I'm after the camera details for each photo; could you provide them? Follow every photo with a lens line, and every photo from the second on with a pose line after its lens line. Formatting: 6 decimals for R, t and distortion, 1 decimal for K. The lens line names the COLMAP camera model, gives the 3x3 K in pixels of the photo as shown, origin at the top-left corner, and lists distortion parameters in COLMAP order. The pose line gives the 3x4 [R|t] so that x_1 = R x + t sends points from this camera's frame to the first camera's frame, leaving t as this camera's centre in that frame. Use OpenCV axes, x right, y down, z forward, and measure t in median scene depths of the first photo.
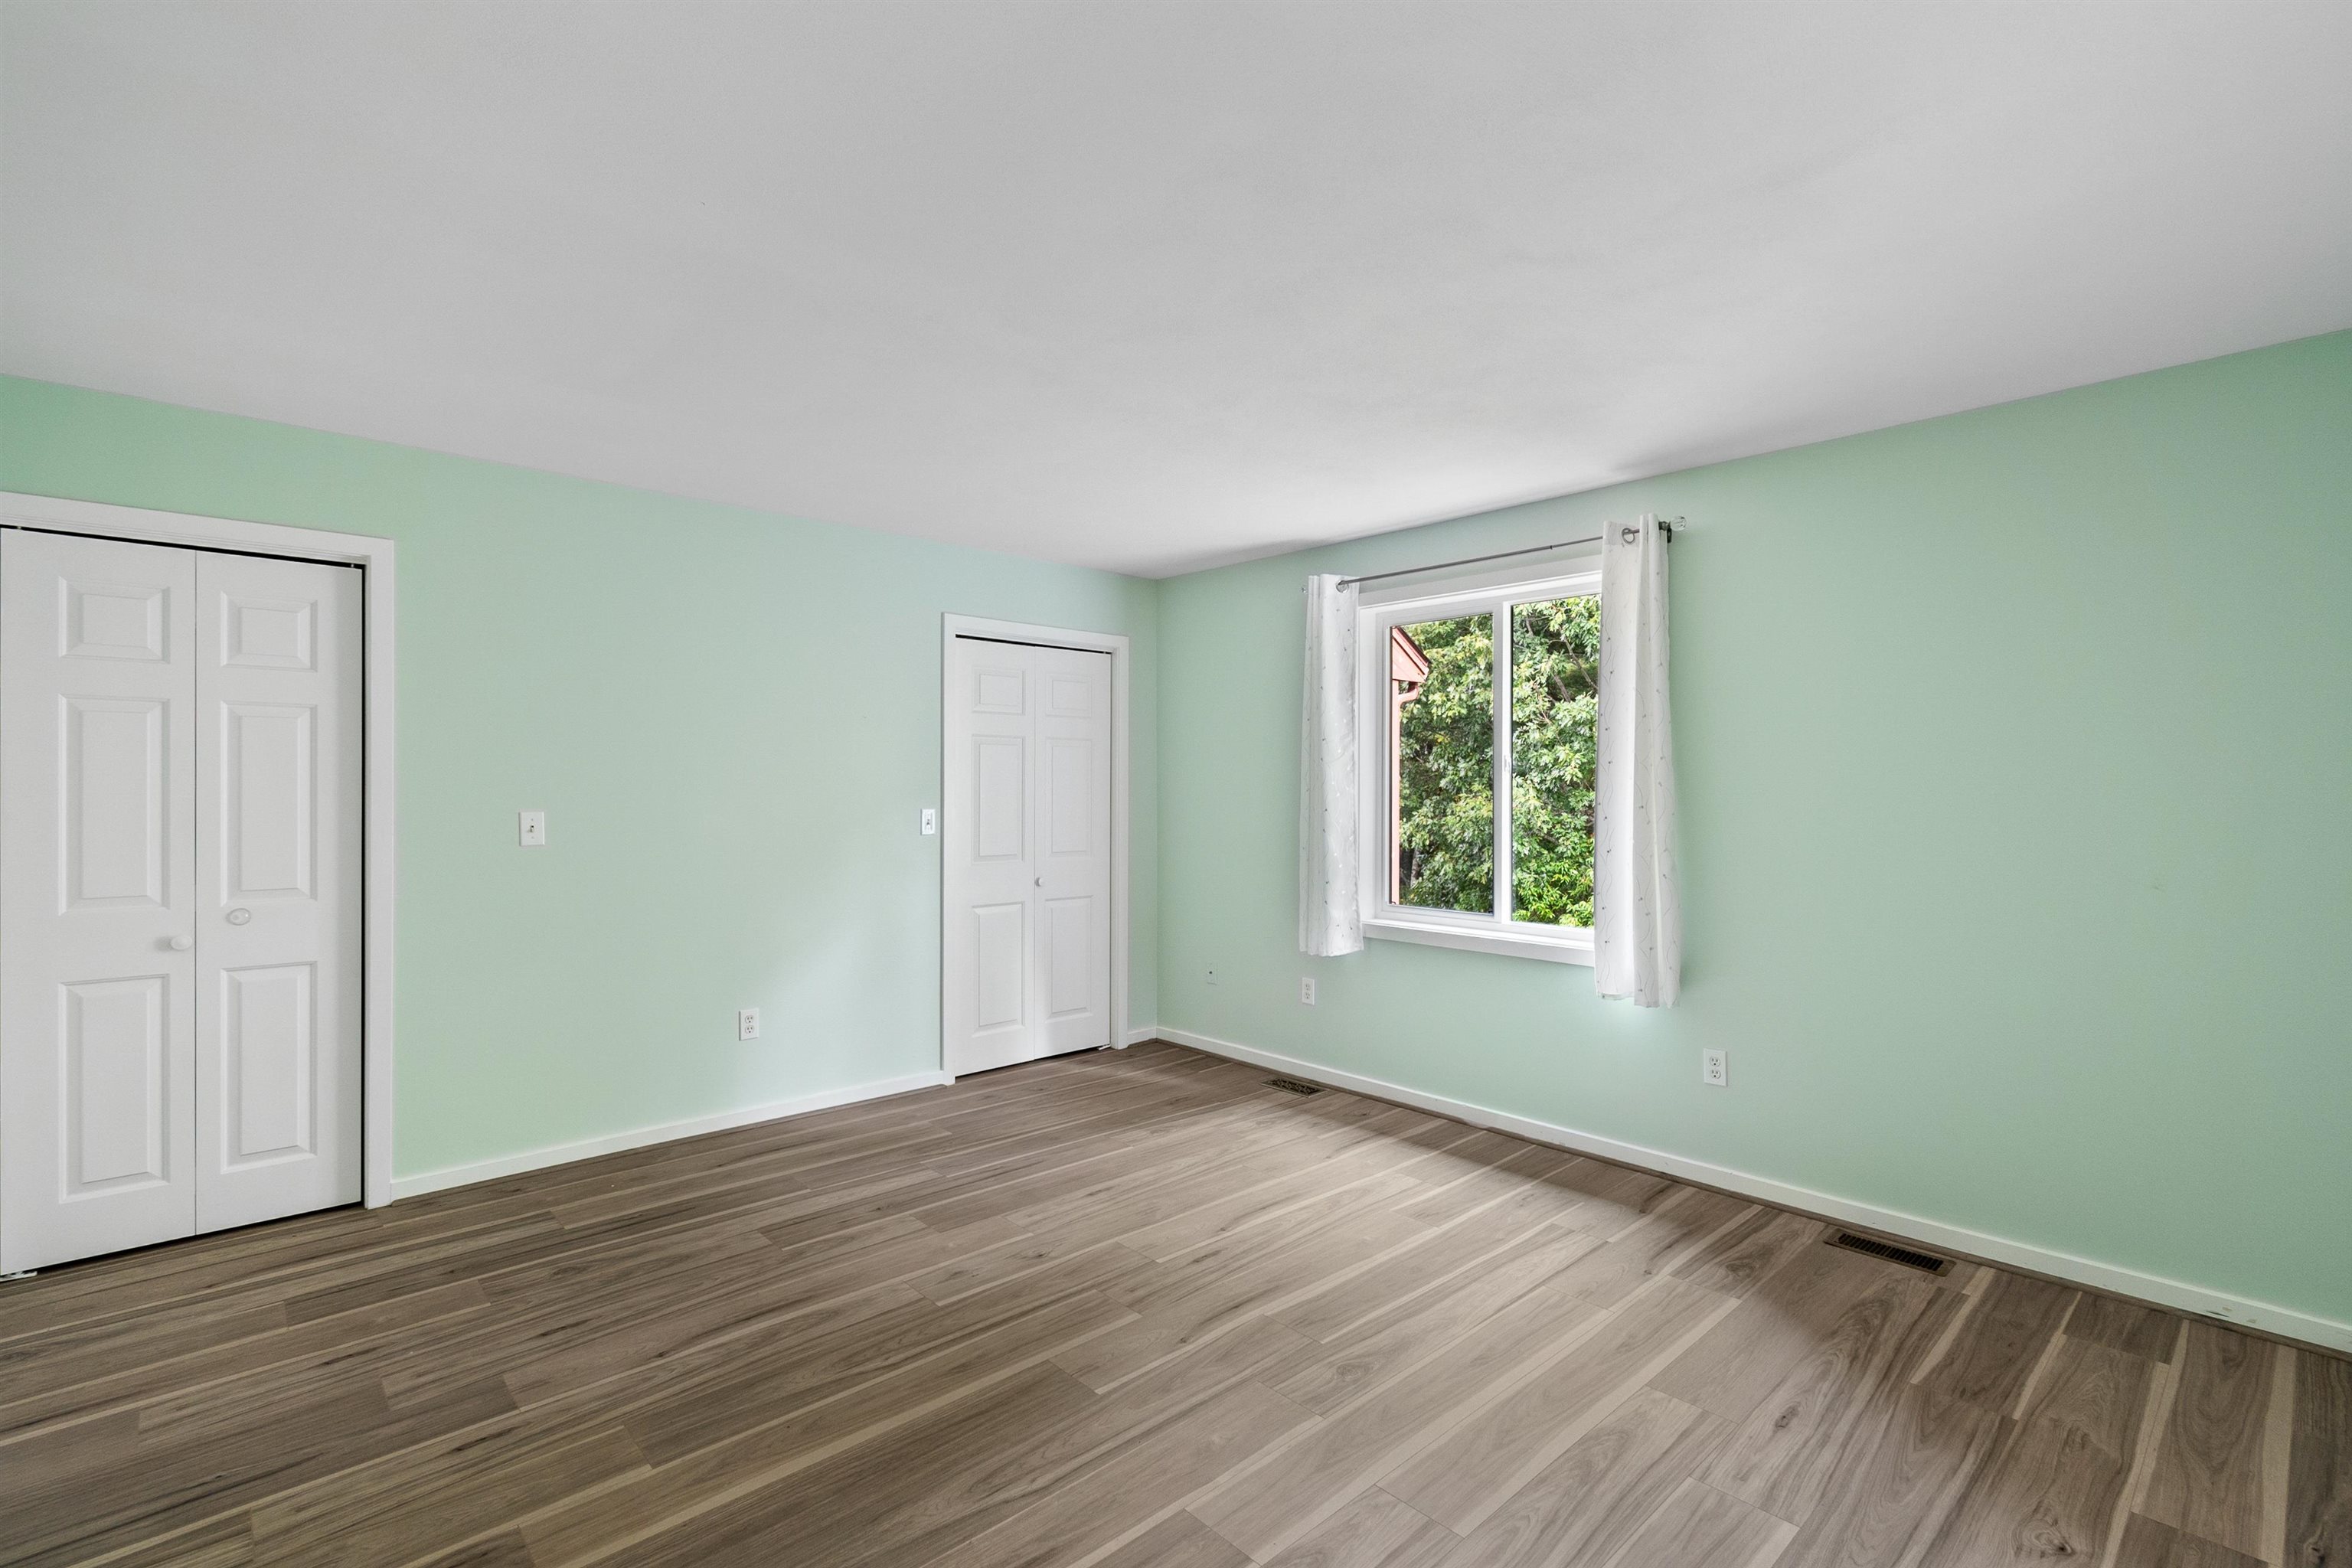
lens RADIAL K [[1066.1, 0, 1193.7], [0, 1066.1, 745.0], [0, 0, 1]] dist [0.000822, -0.000497]
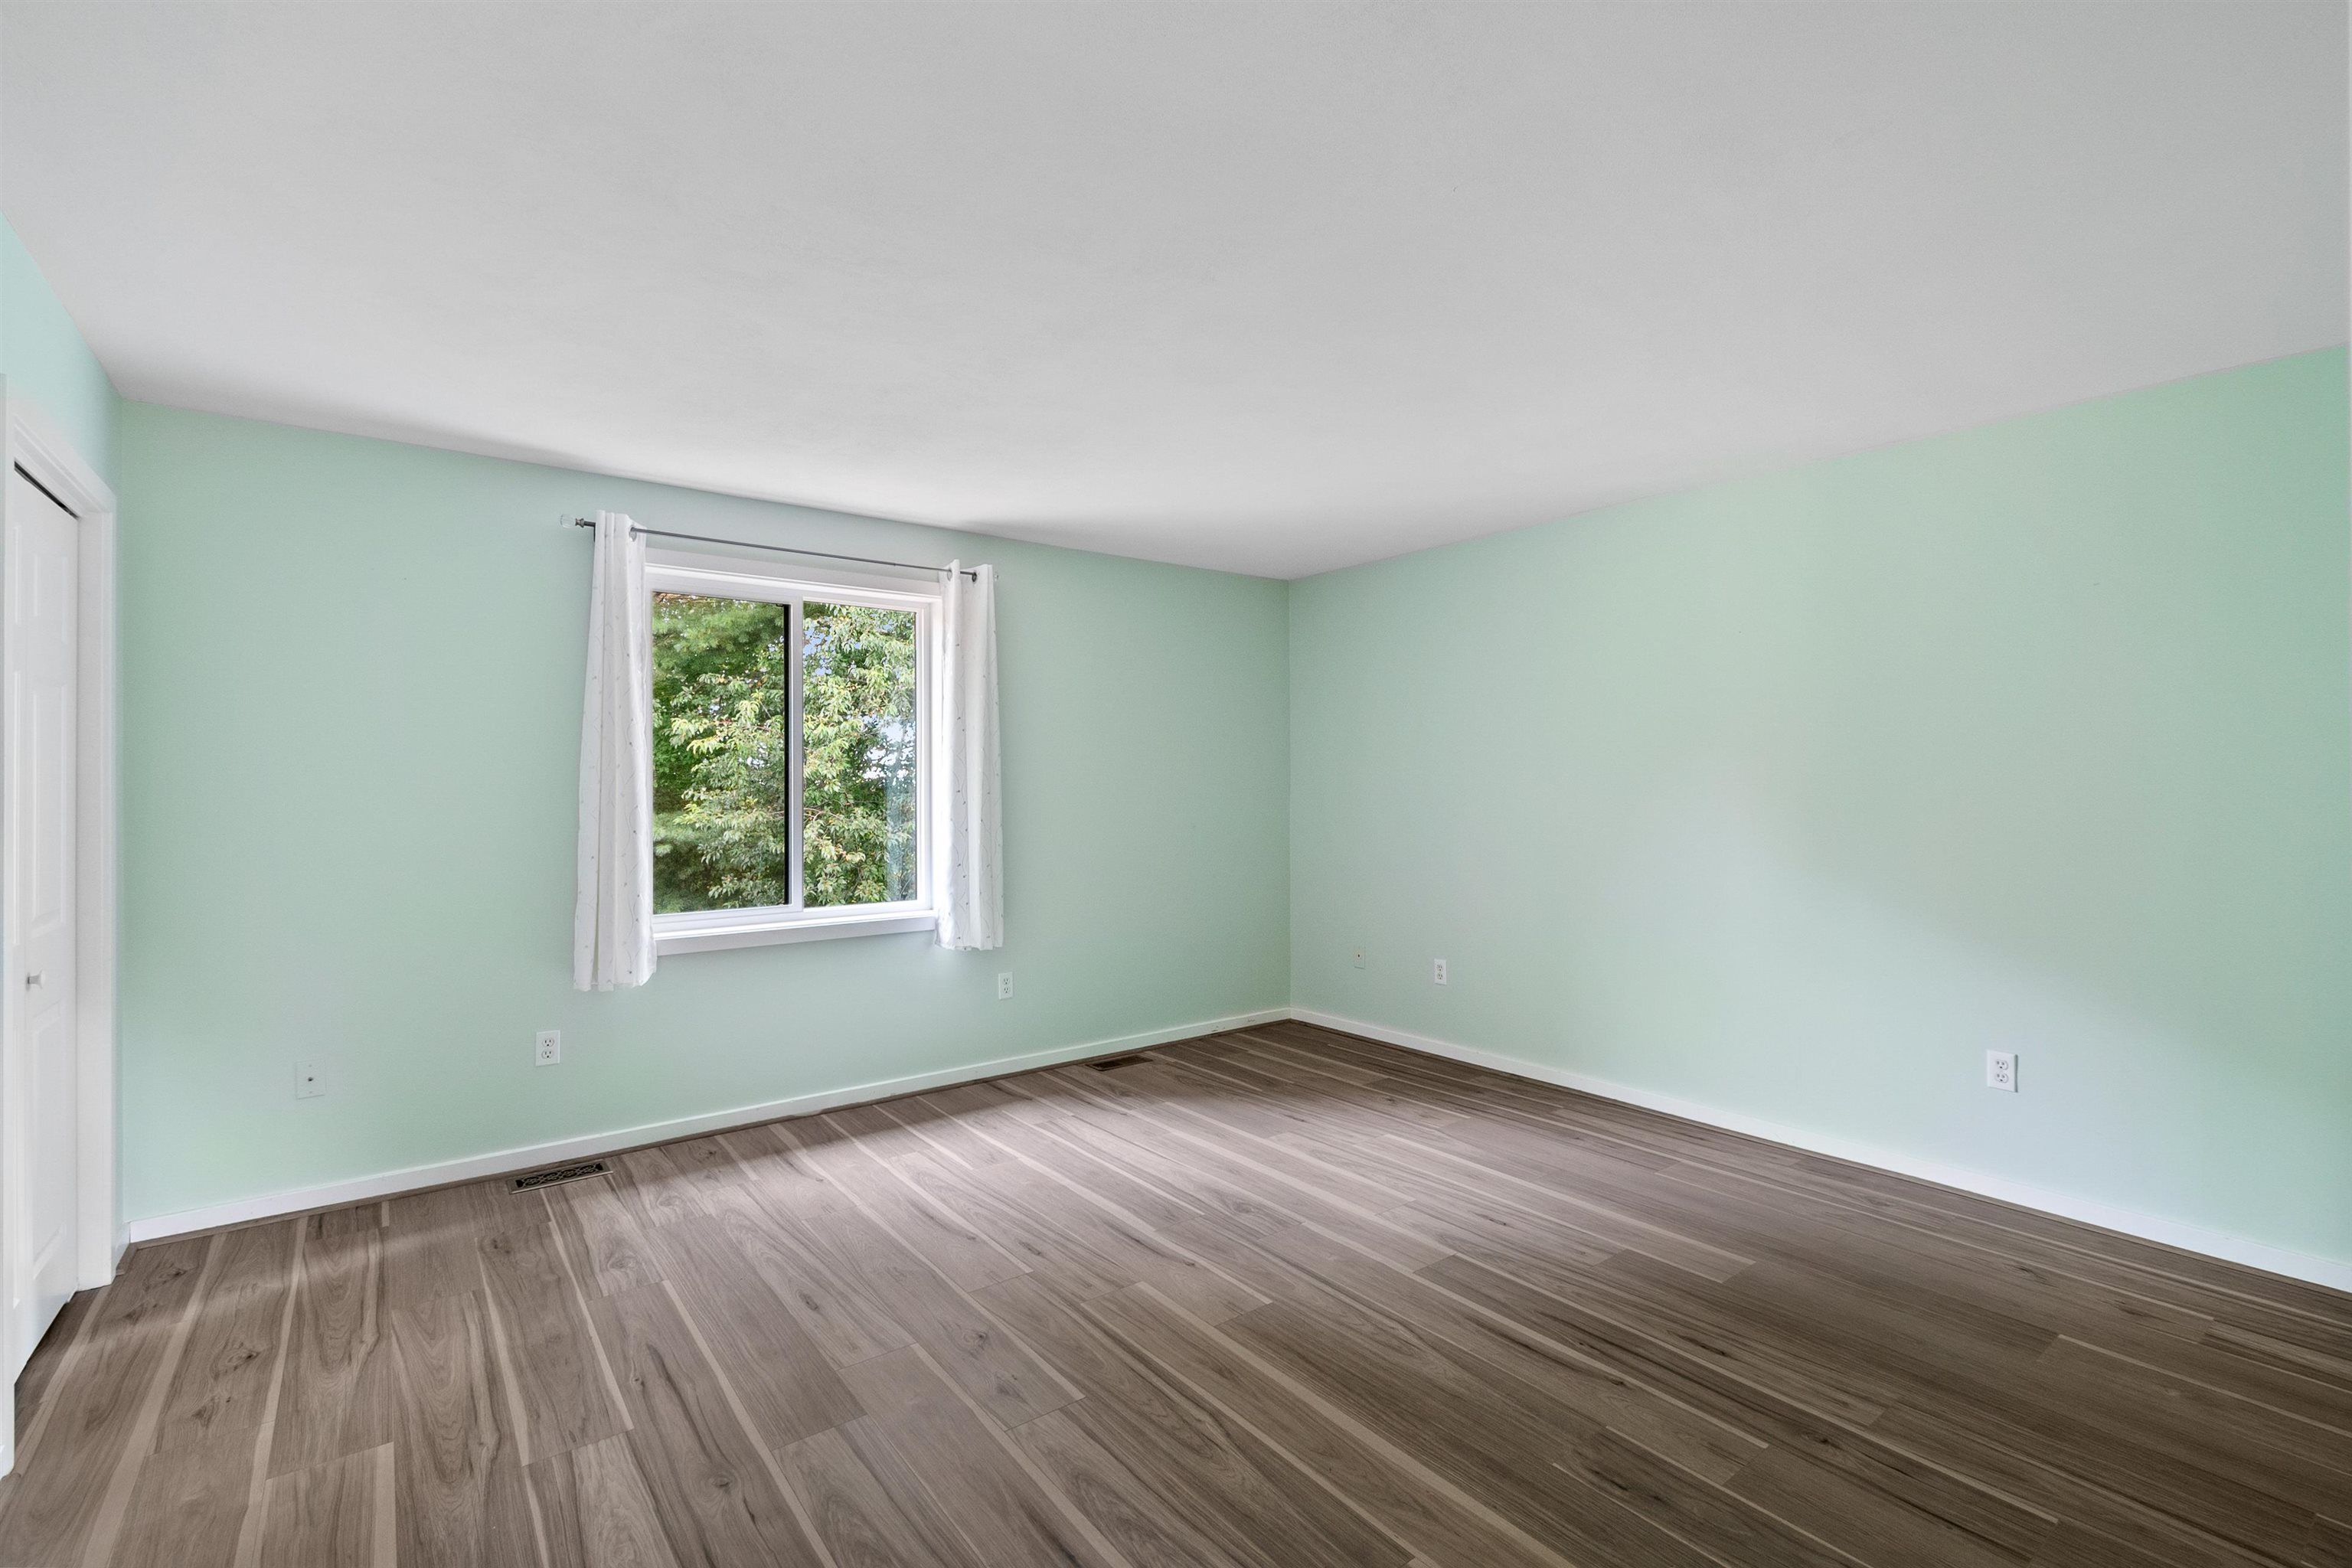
lens RADIAL K [[1066.1, 0, 1193.7], [0, 1066.1, 745.0], [0, 0, 1]] dist [0.000822, -0.000497]
pose [[0.088694, 0.025824, 0.995724, -0.901536], [-0.032707, 0.999200, -0.023001, 0.029583], [-0.995522, -0.030528, 0.089468, 0.721291]]
